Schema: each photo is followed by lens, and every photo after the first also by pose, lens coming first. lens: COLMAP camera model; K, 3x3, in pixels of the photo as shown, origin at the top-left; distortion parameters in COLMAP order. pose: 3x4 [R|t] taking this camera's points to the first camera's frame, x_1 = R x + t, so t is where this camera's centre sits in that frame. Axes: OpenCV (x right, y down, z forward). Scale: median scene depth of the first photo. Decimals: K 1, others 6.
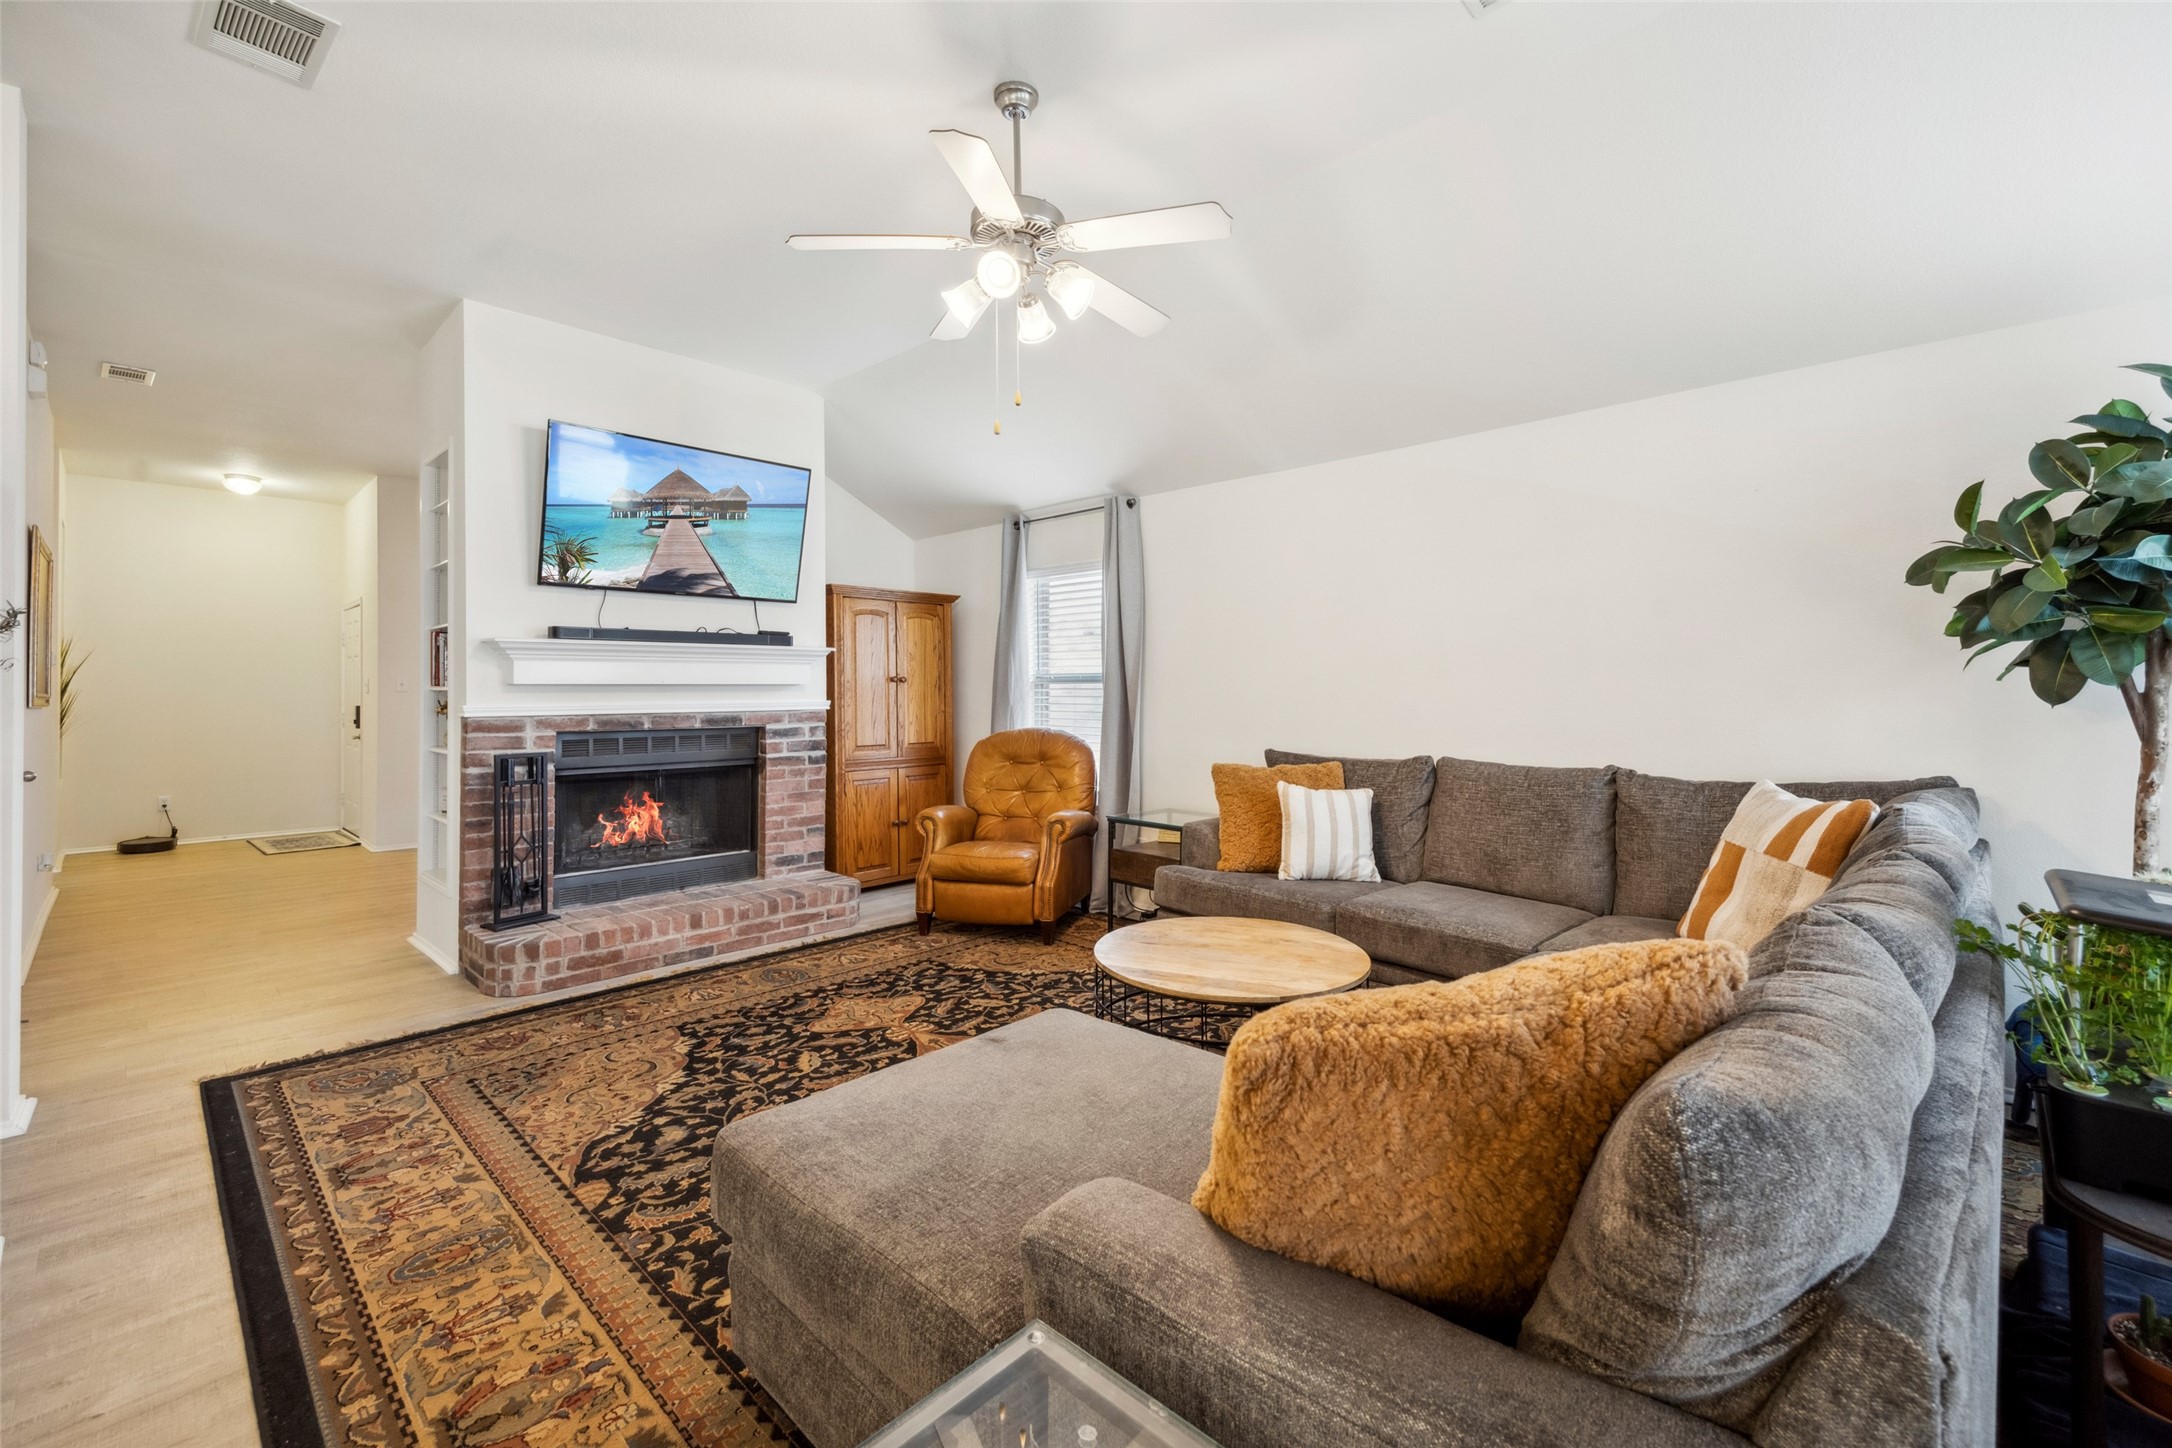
lens RADIAL K [[902.9, 0, 1085.5], [0, 902.9, 681.5], [0, 0, 1]] dist [0.003714, -0.001093]
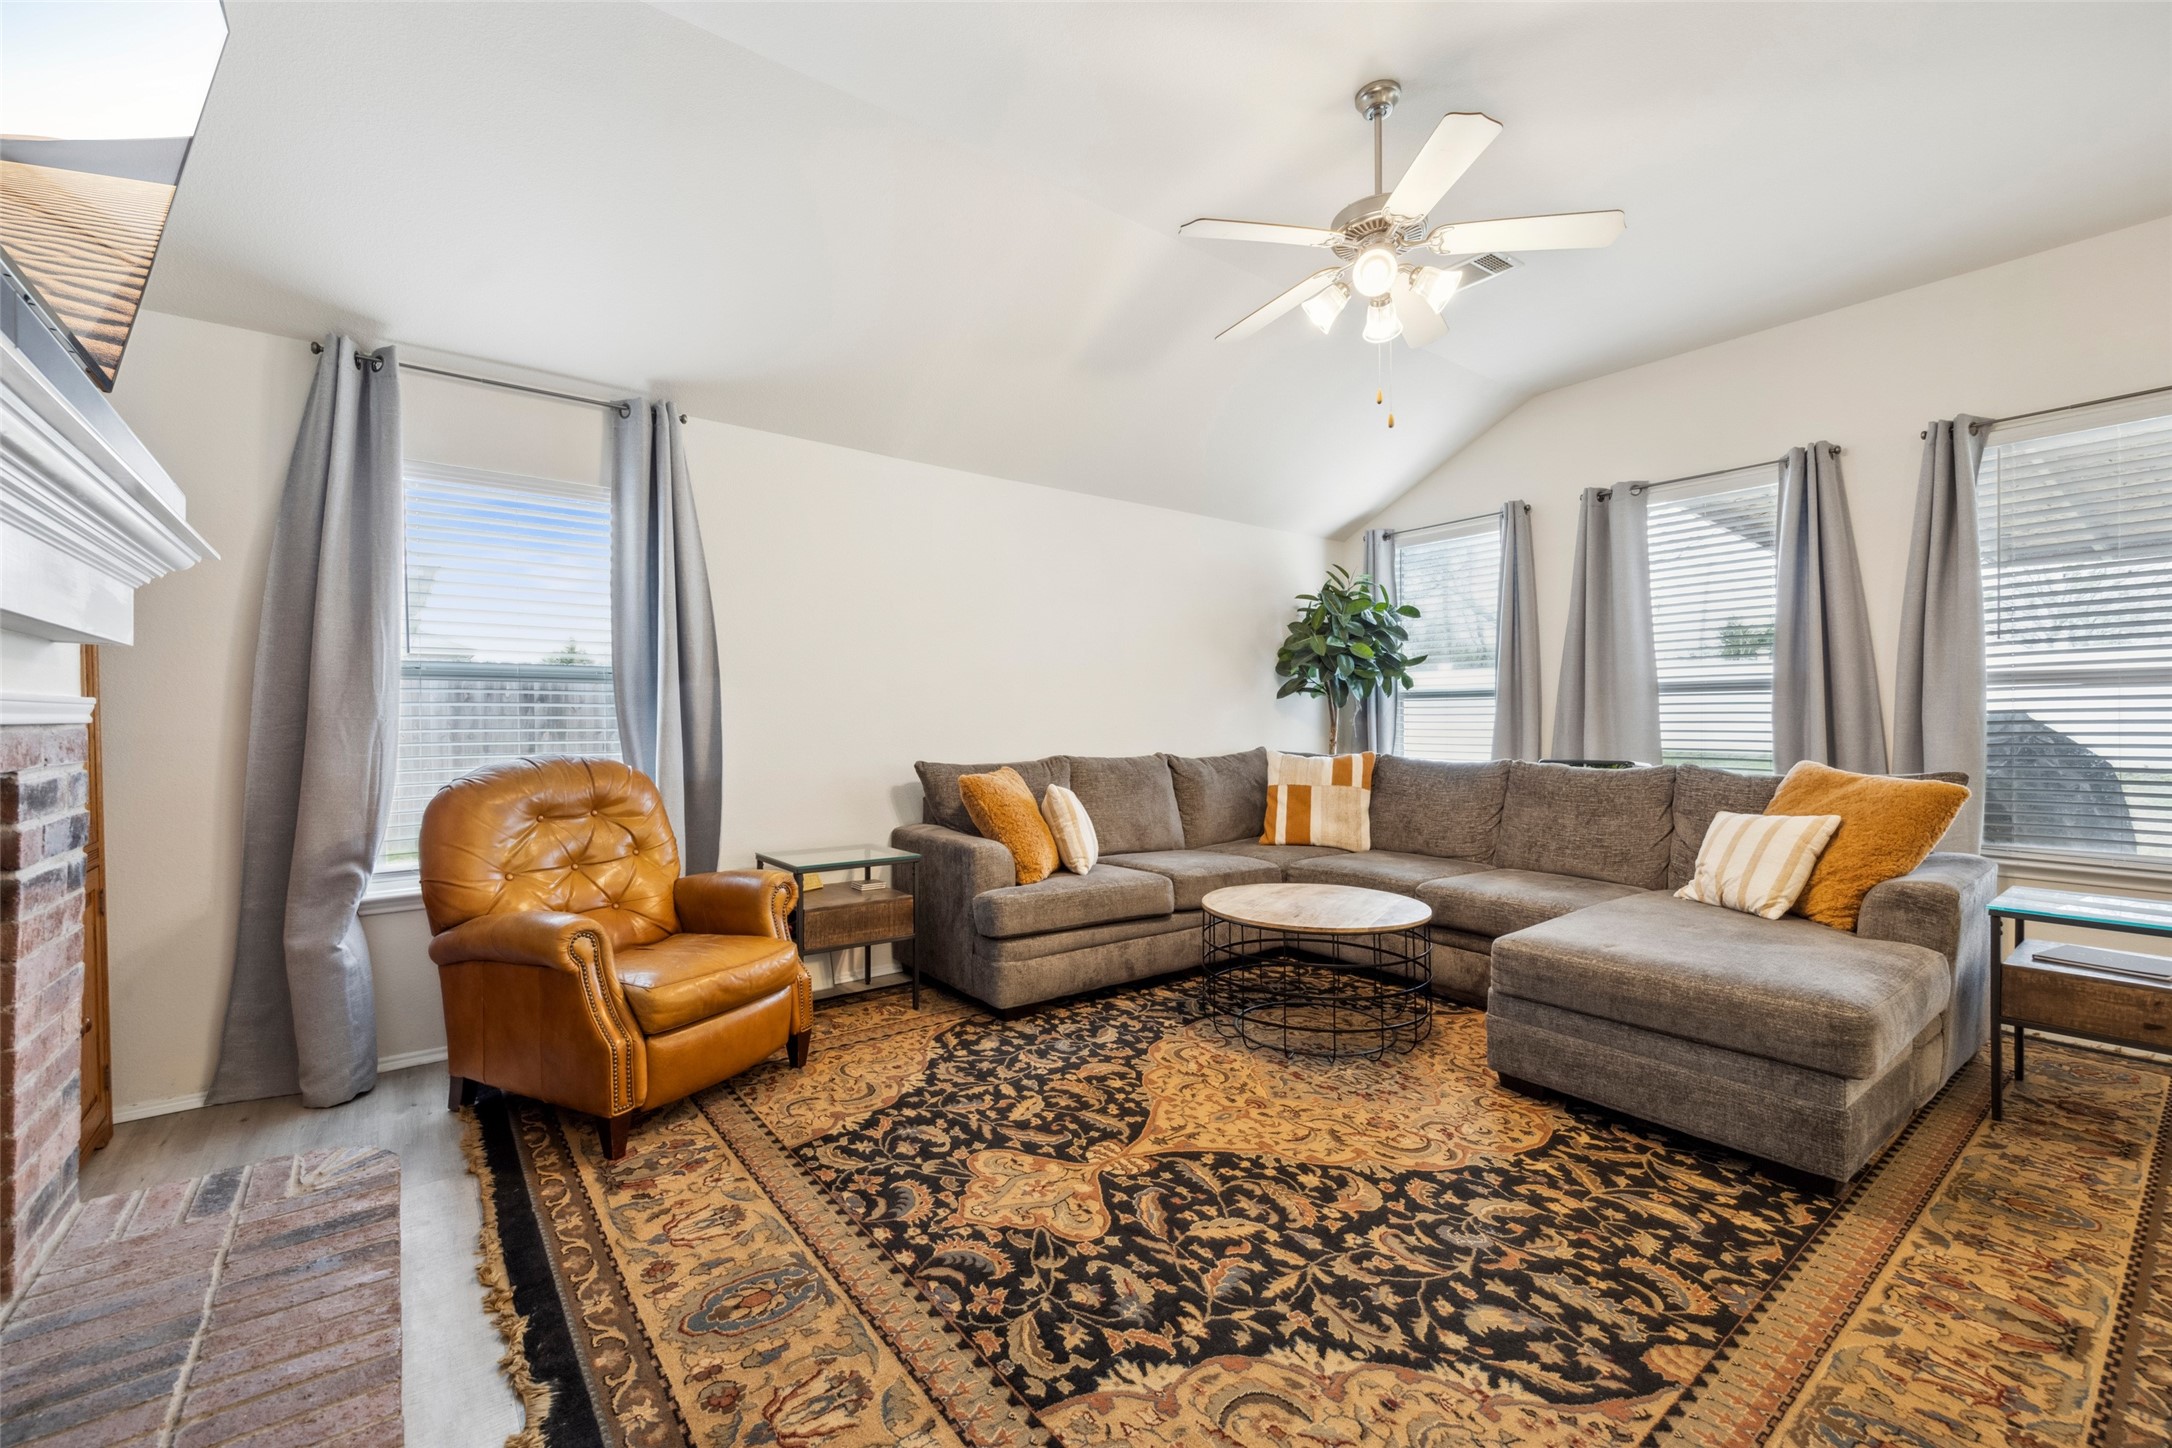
lens RADIAL K [[902.9, 0, 1074.0], [0, 902.9, 722.9], [0, 0, 1]] dist [0.003714, -0.001093]
pose [[0.159027, -0.004205, 0.987265, -0.915558], [-0.003397, 0.999983, 0.004806, 0.043229], [-0.987268, -0.004118, 0.159010, 0.941180]]
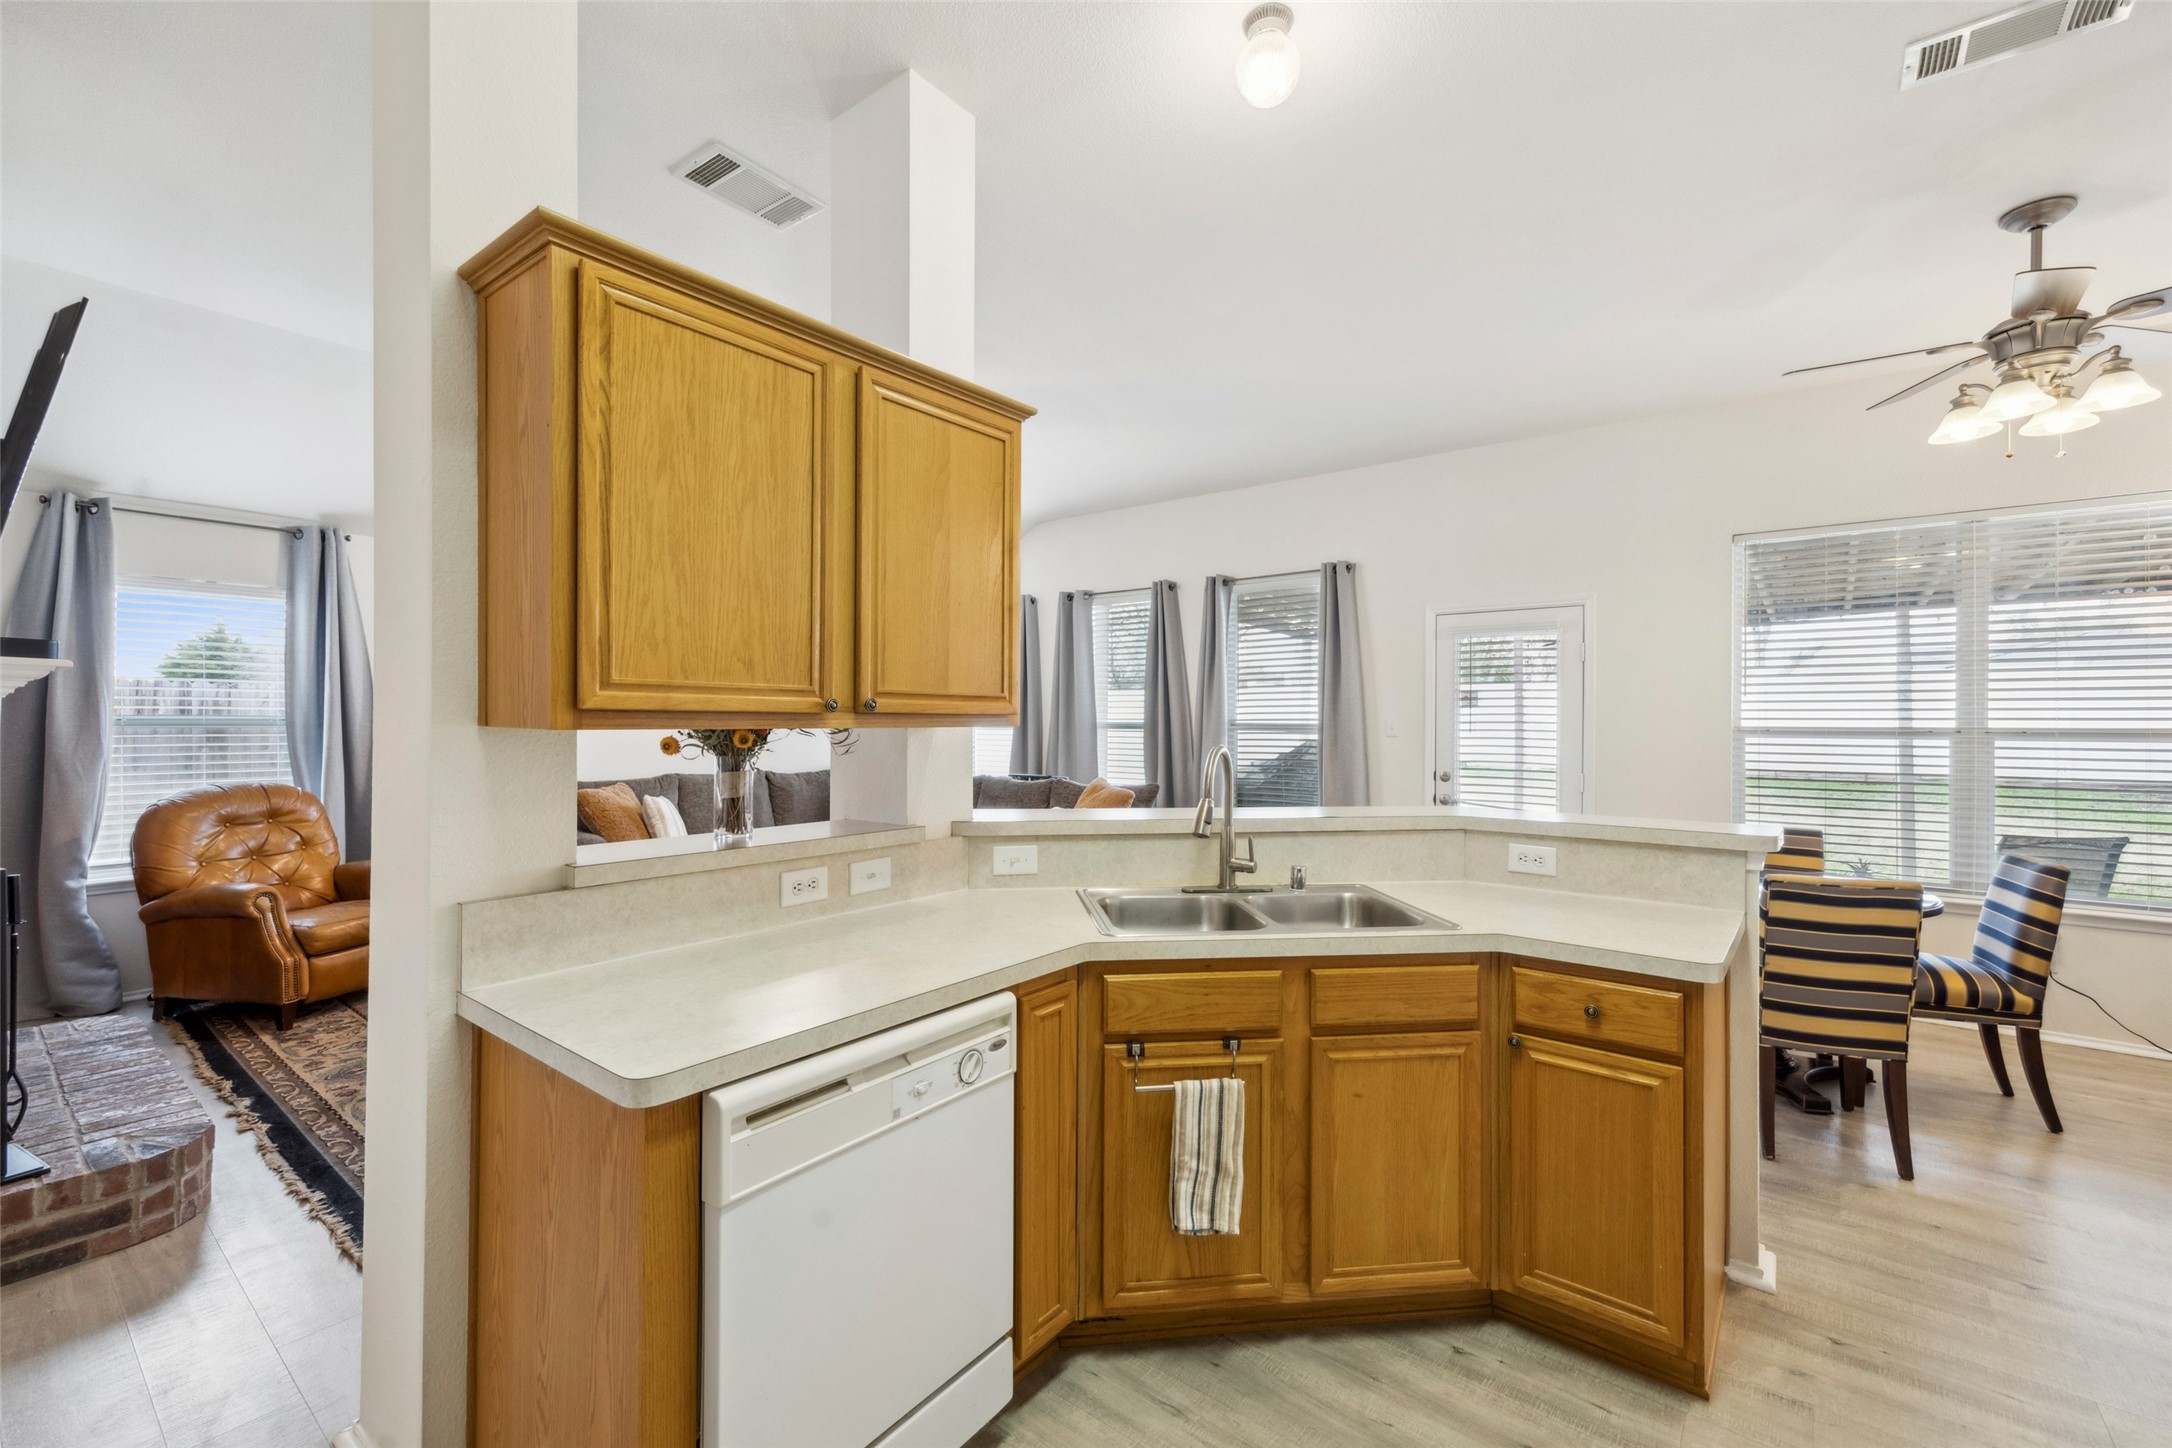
lens RADIAL K [[902.9, 0, 1077.2], [0, 902.9, 717.6], [0, 0, 1]] dist [0.003714, -0.001093]
pose [[-0.092216, 0.003190, 0.995734, -1.547322], [-0.010883, 0.999932, -0.004211, -0.021324], [-0.995680, -0.011225, -0.092175, 0.491926]]
